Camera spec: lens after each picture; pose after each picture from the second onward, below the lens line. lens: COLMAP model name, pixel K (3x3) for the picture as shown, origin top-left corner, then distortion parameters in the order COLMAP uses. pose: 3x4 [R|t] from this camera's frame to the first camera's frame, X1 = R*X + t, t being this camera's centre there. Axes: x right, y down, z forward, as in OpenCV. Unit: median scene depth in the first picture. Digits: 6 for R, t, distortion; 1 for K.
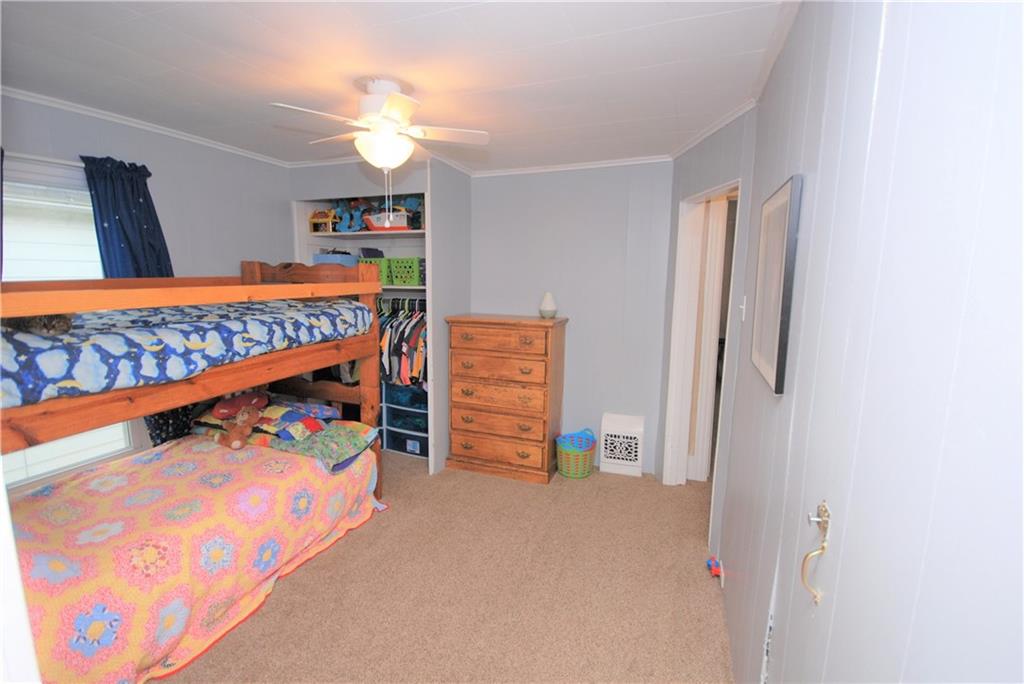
lens RADIAL K [[468.5, 0, 505.5], [0, 468.5, 342.2], [0, 0, 1]] dist [-0.005994, -0.002541]
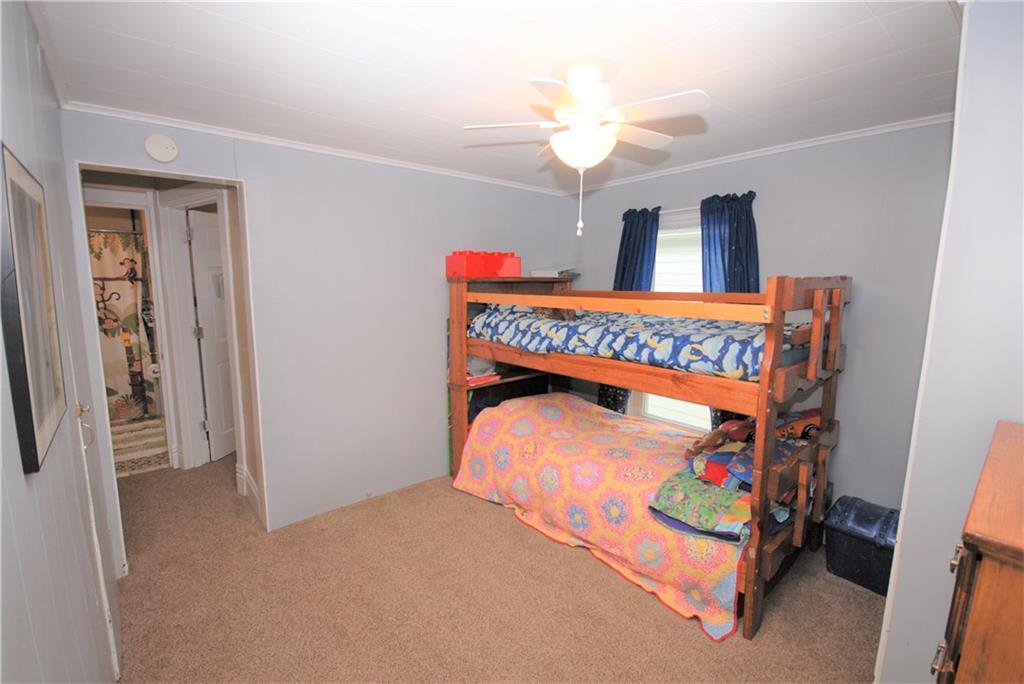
lens RADIAL K [[446.0, 0, 512.4], [0, 446.0, 340.7], [0, 0, 1]] dist [-0.010029, -0.006705]
pose [[-0.475091, 0.107415, -0.873356, 0.520121], [-0.139996, 0.970652, 0.195538, -0.190990], [0.868729, 0.215164, -0.446111, 1.236898]]
